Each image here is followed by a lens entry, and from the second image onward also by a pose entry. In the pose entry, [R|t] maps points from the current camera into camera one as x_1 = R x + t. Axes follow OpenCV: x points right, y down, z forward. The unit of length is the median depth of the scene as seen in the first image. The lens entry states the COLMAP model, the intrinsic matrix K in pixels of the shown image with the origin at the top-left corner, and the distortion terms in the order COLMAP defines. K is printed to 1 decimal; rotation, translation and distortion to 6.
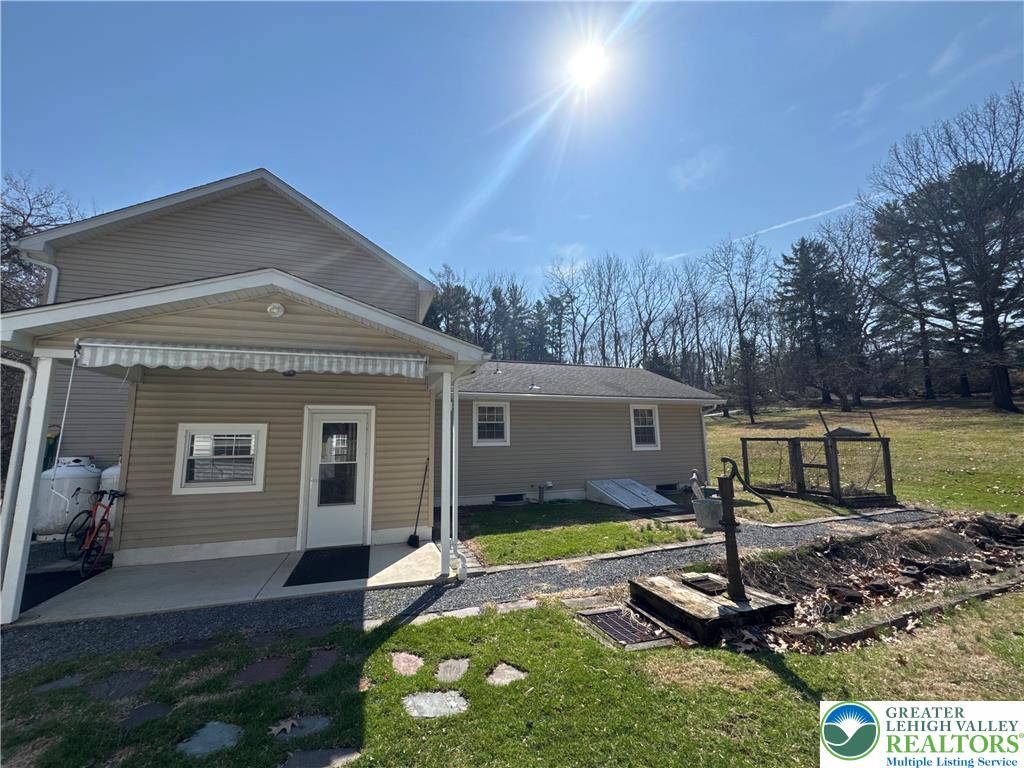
lens RADIAL K [[408.4, 0, 512.0], [0, 408.4, 384.0], [0, 0, 1]] dist [-0.001059, -0.000622]
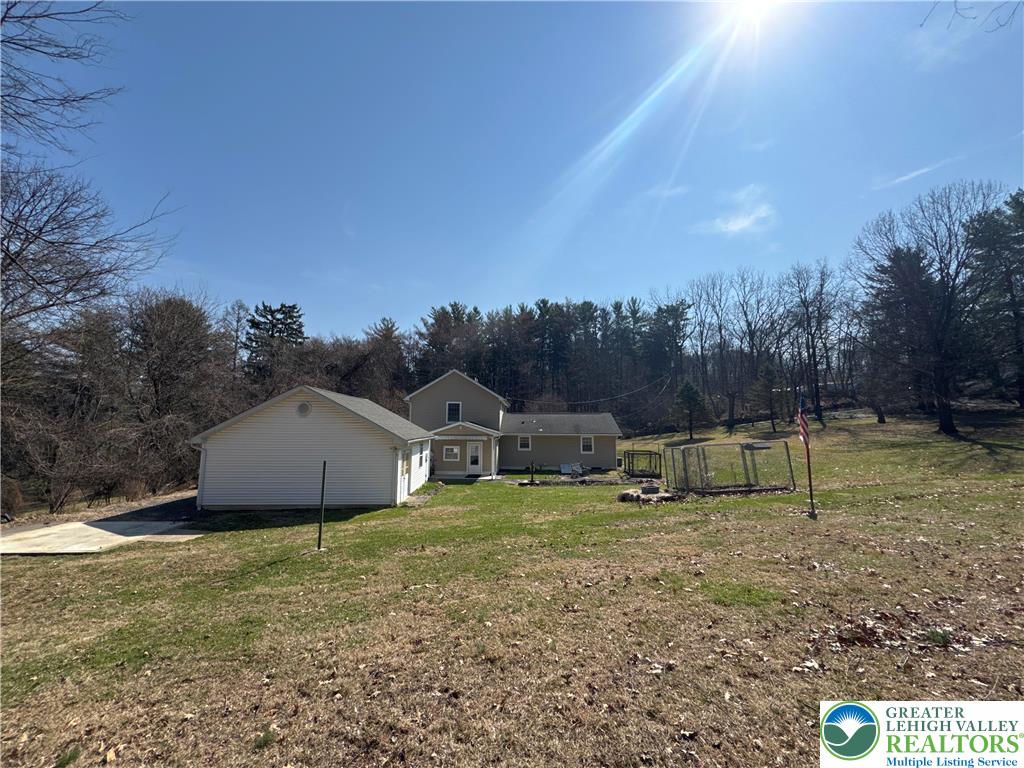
lens RADIAL K [[408.4, 0, 512.0], [0, 408.4, 384.0], [0, 0, 1]] dist [-0.001059, -0.000622]
pose [[0.924361, -0.018119, -0.381088, 0.933060], [0.036775, 0.998452, 0.041731, -0.426052], [0.379742, -0.052589, 0.923596, -1.634408]]
